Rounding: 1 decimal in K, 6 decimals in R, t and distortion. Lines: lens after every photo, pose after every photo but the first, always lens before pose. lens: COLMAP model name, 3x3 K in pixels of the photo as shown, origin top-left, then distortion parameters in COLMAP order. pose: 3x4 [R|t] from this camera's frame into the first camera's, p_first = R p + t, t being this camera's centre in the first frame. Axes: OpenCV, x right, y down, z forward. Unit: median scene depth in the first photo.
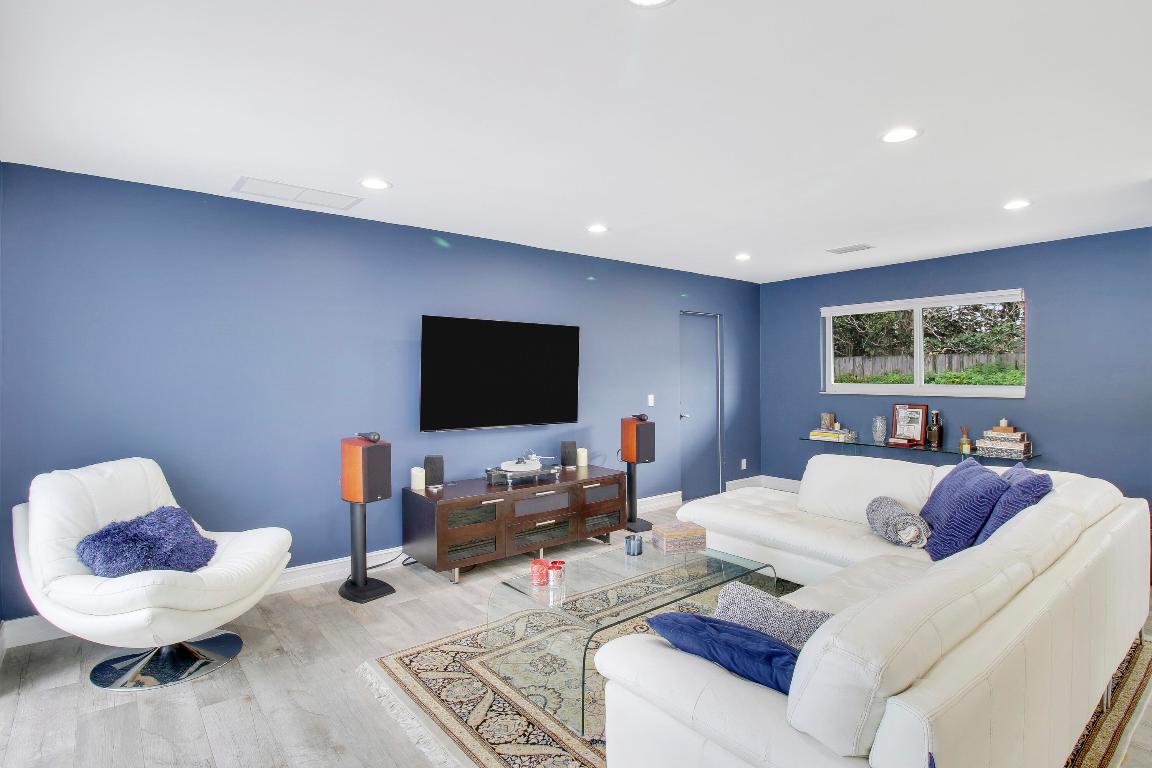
lens RADIAL K [[587.4, 0, 581.3], [0, 587.4, 378.3], [0, 0, 1]] dist [0.001671, 0.000009]
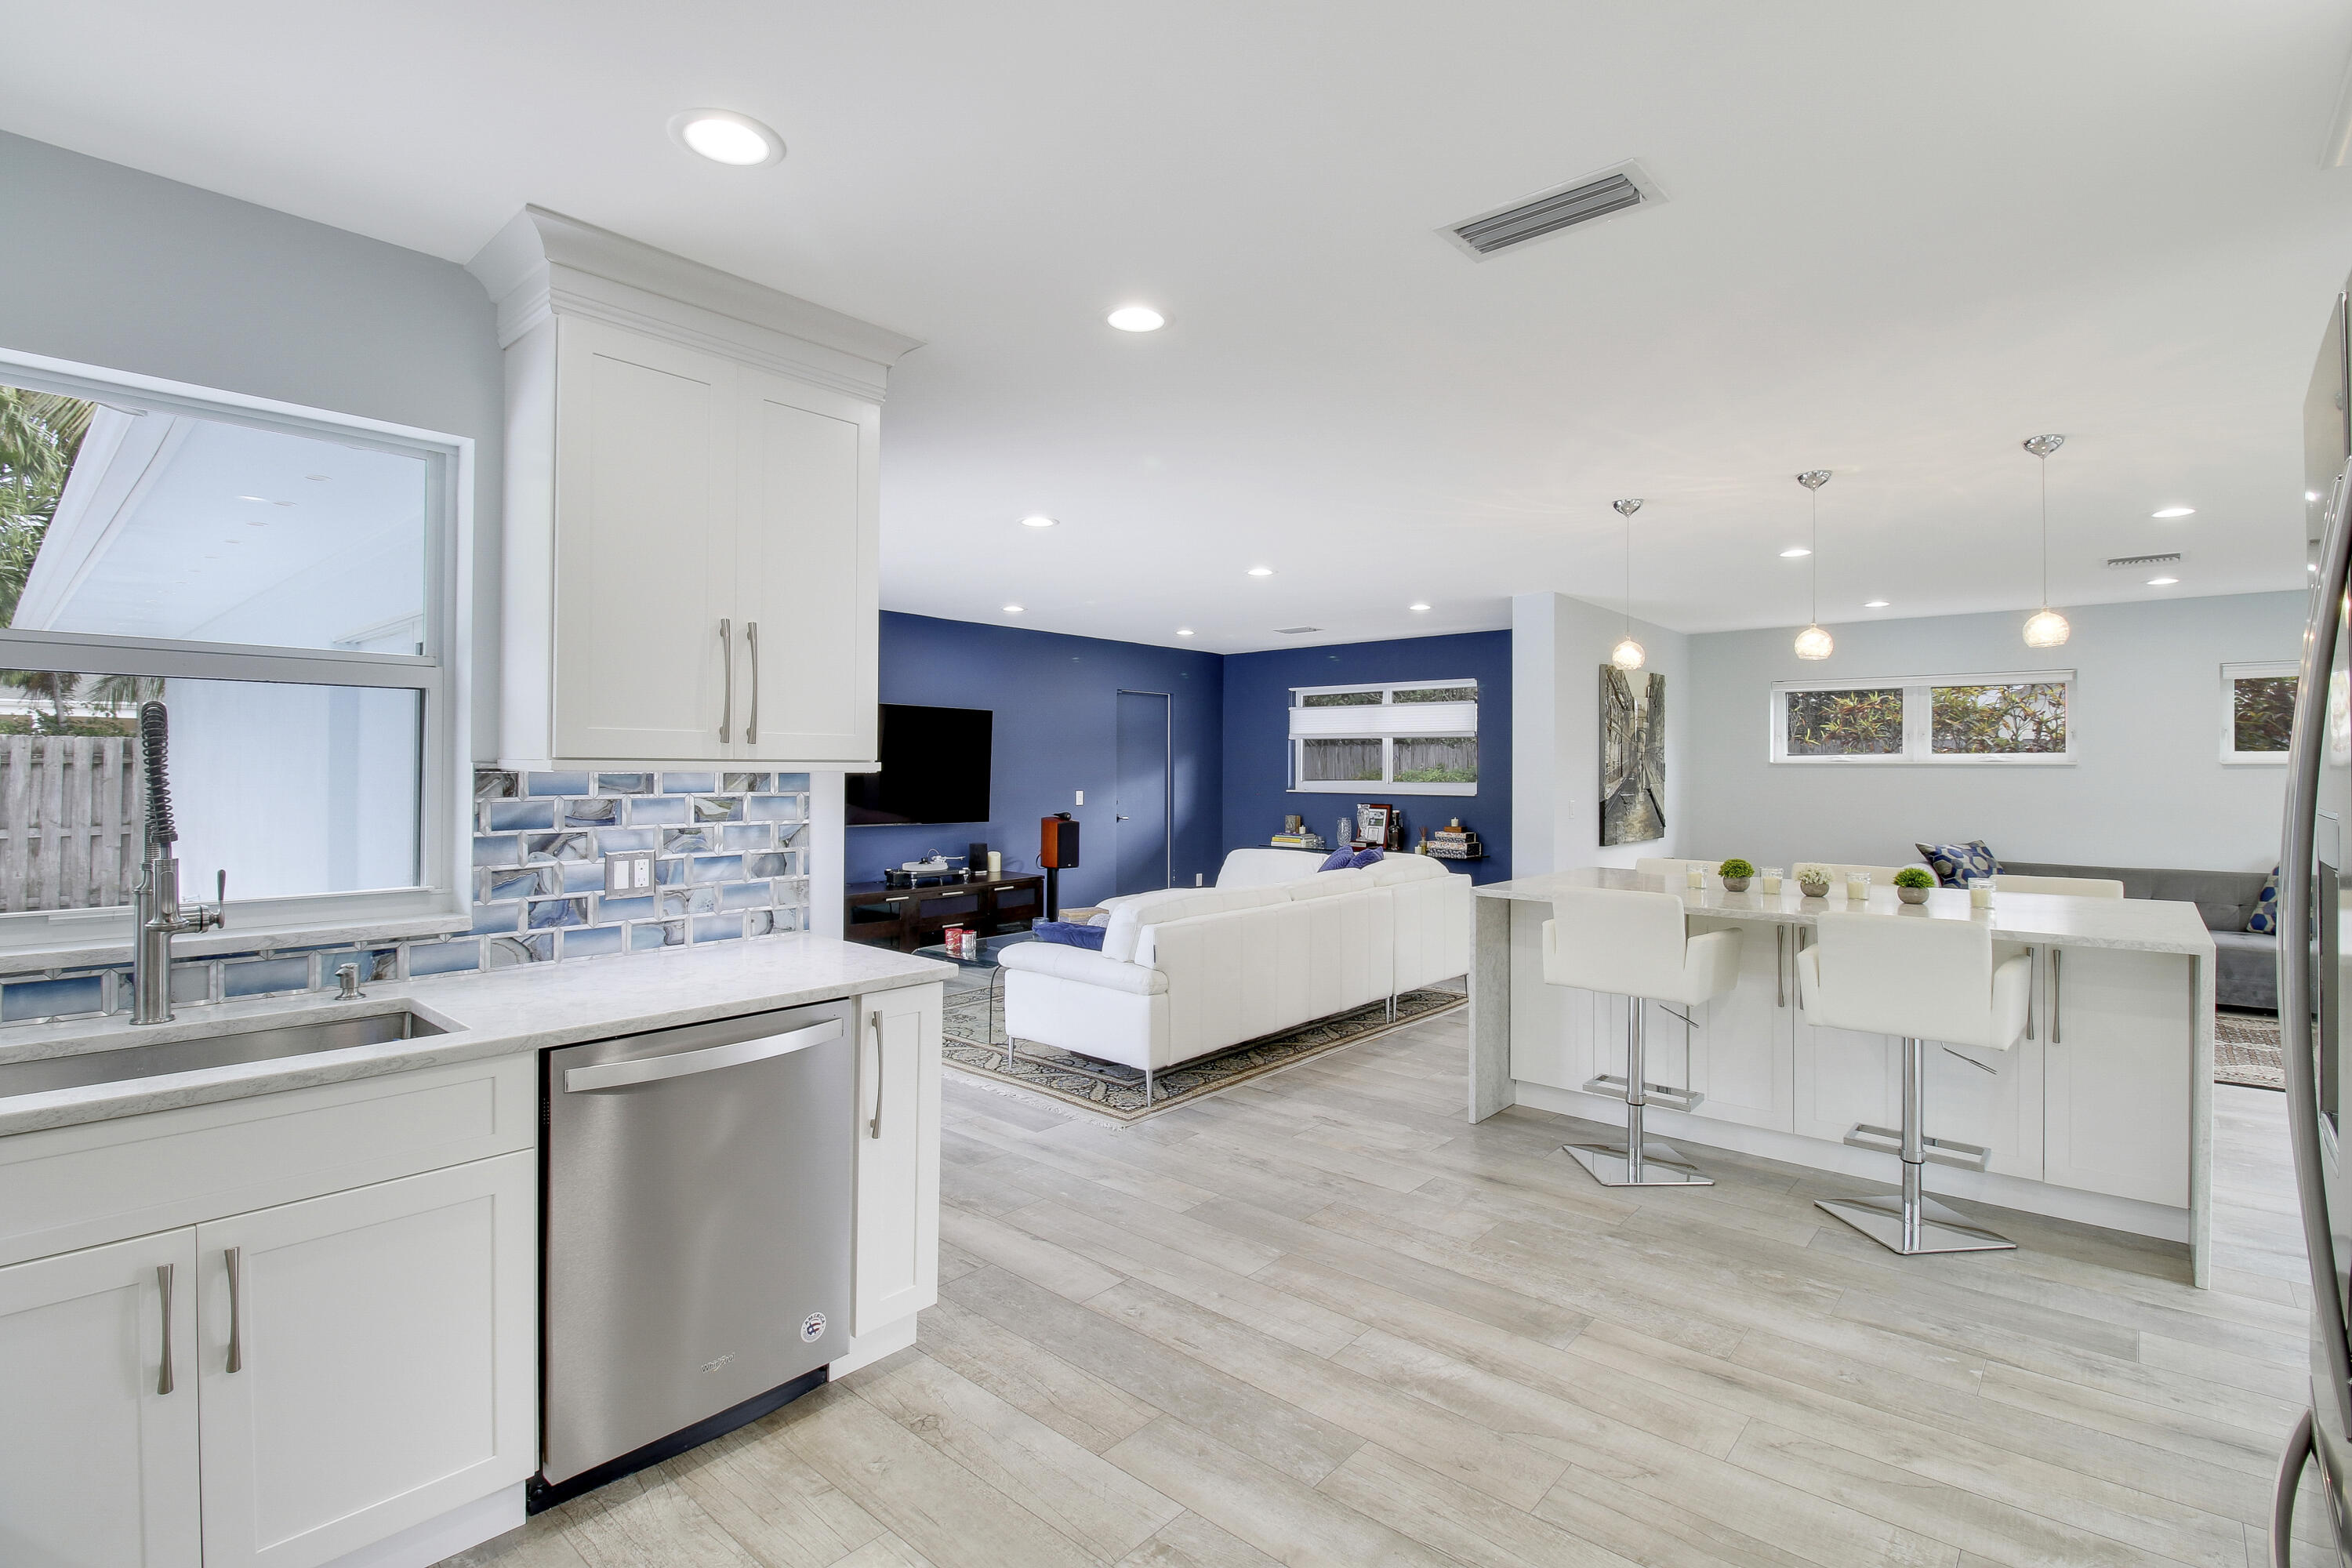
lens RADIAL K [[1089.4, 0, 1189.0], [0, 1089.4, 767.5], [0, 0, 1]] dist [-0.005576, -0.008101]
pose [[0.985346, 0.010036, 0.170272, 0.009437], [-0.009043, 0.999937, -0.006607, 0.003766], [-0.170328, 0.004971, 0.985375, -0.632831]]
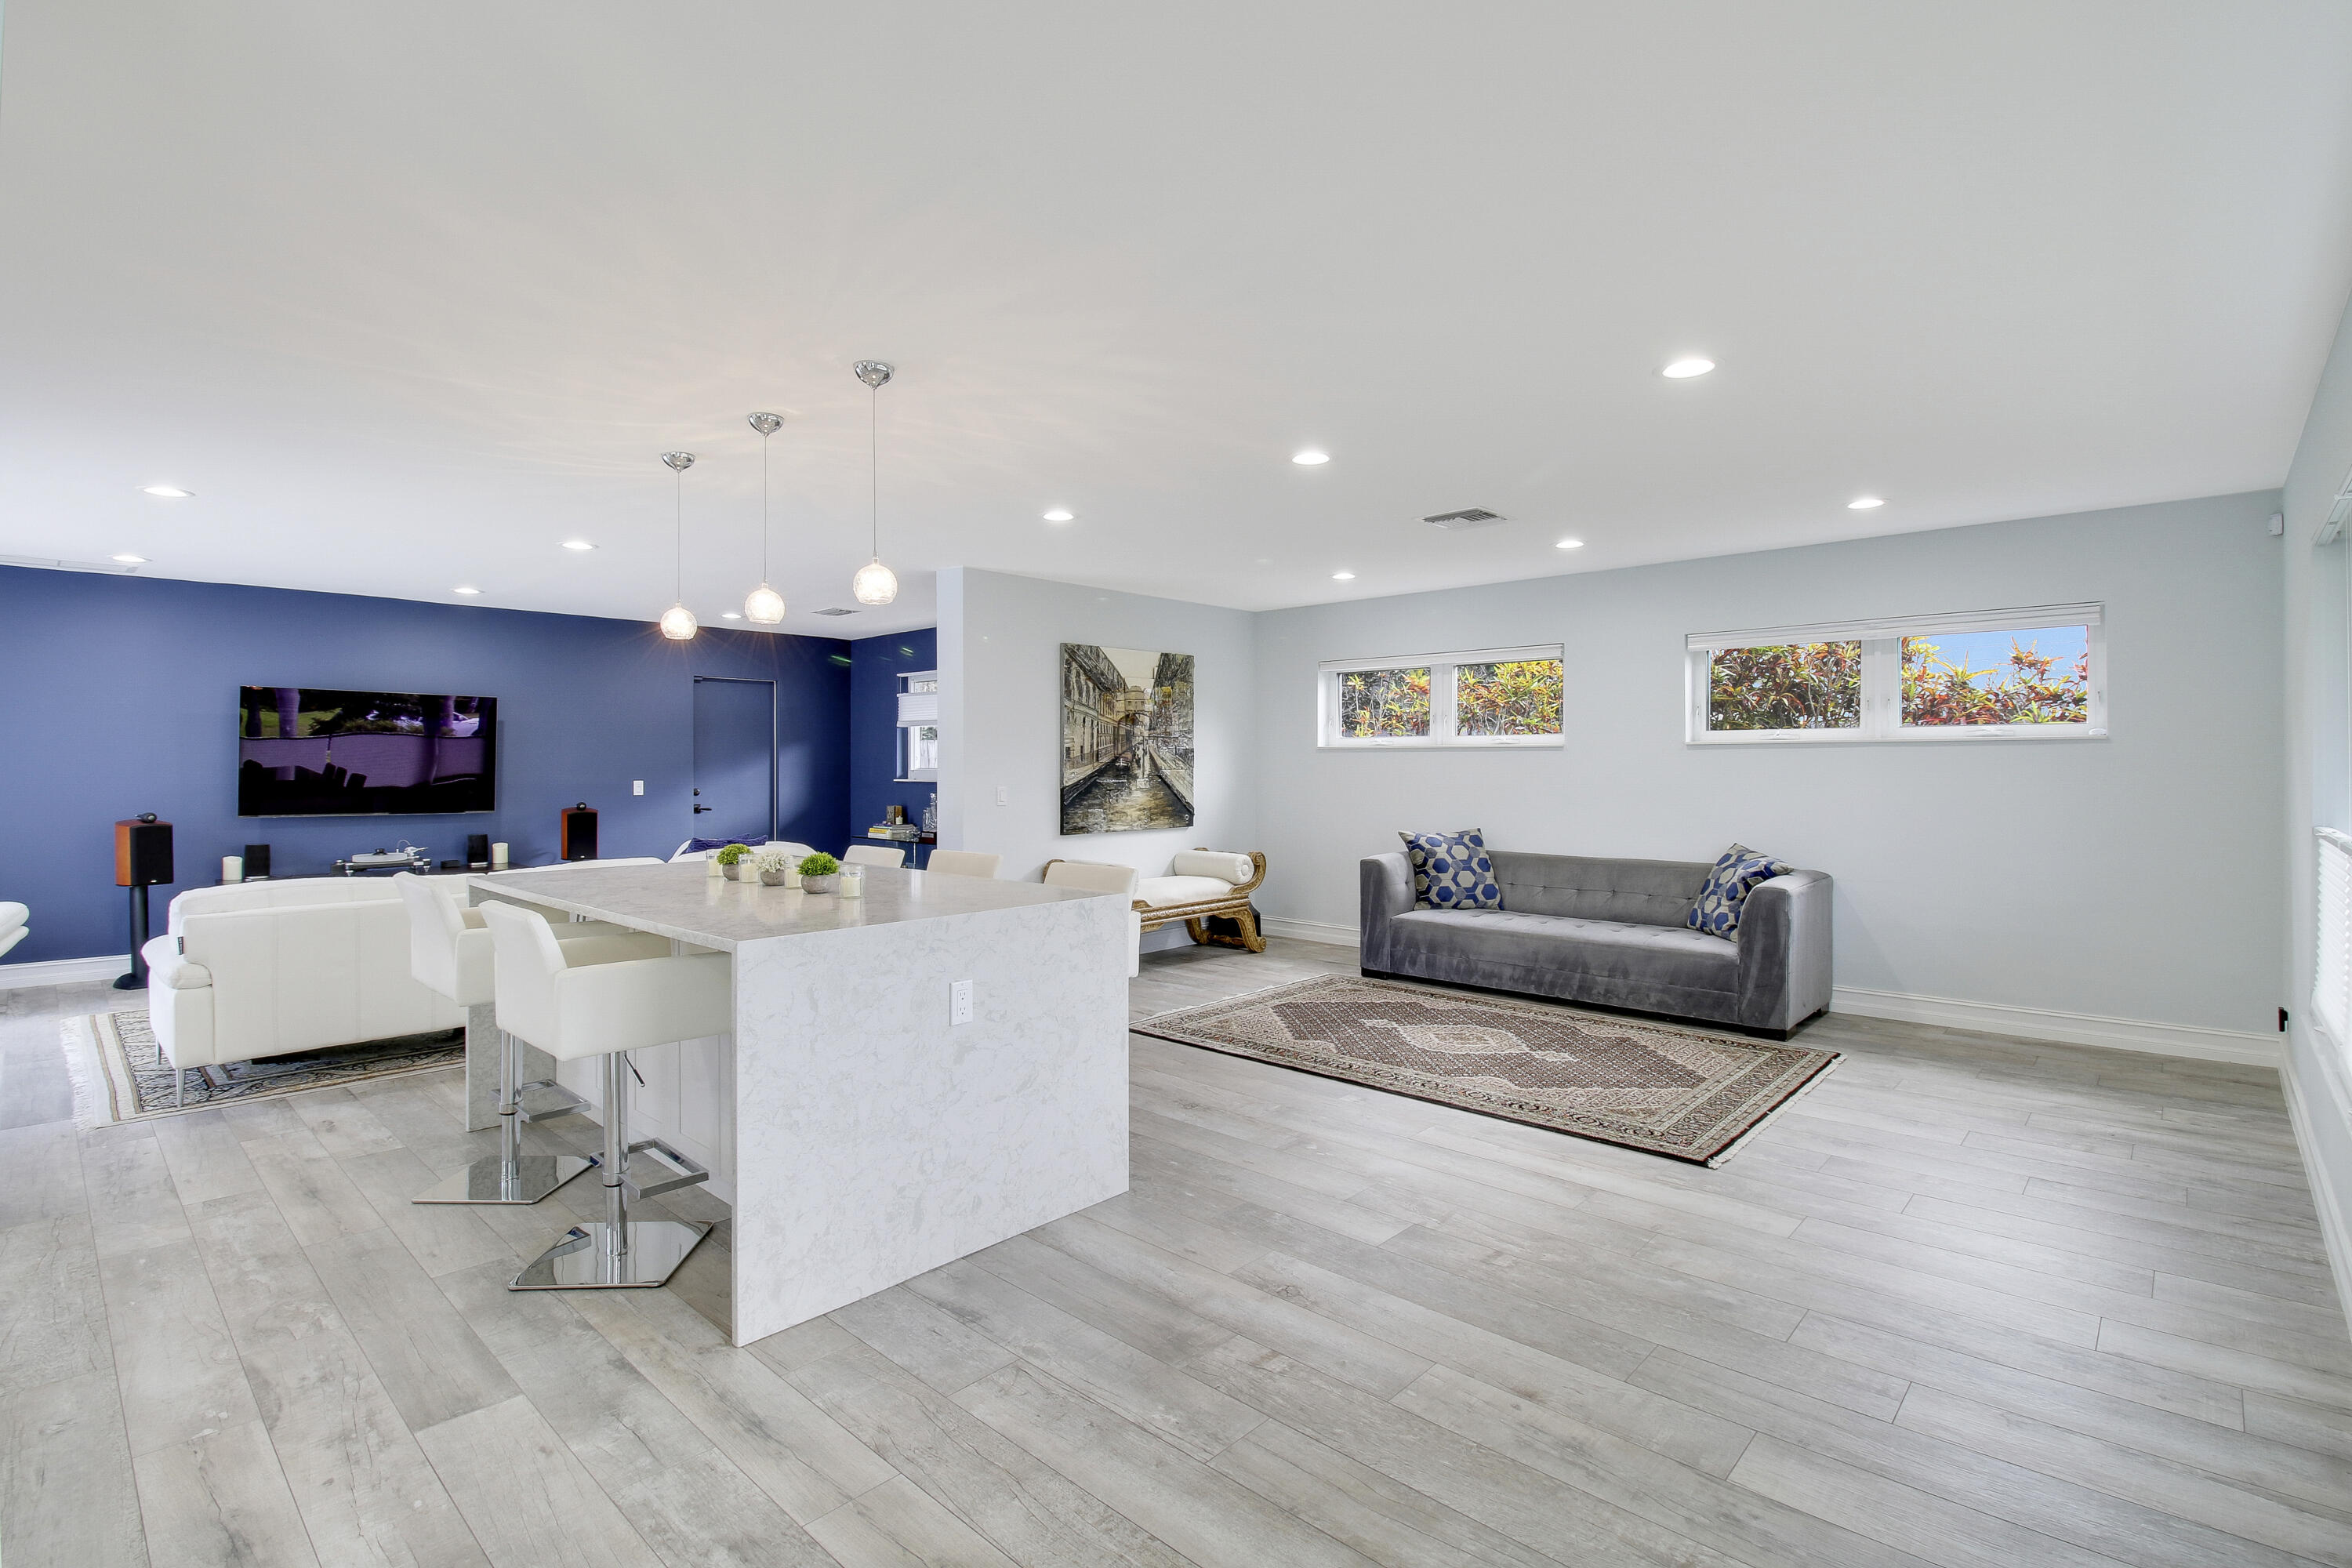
lens RADIAL K [[1089.4, 0, 1182.1], [0, 1089.4, 771.7], [0, 0, 1]] dist [-0.005576, -0.008101]
pose [[0.991339, 0.003359, 0.131283, 0.769125], [-0.003779, 0.999989, 0.002946, 0.009605], [-0.131271, -0.003416, 0.991341, -0.676069]]
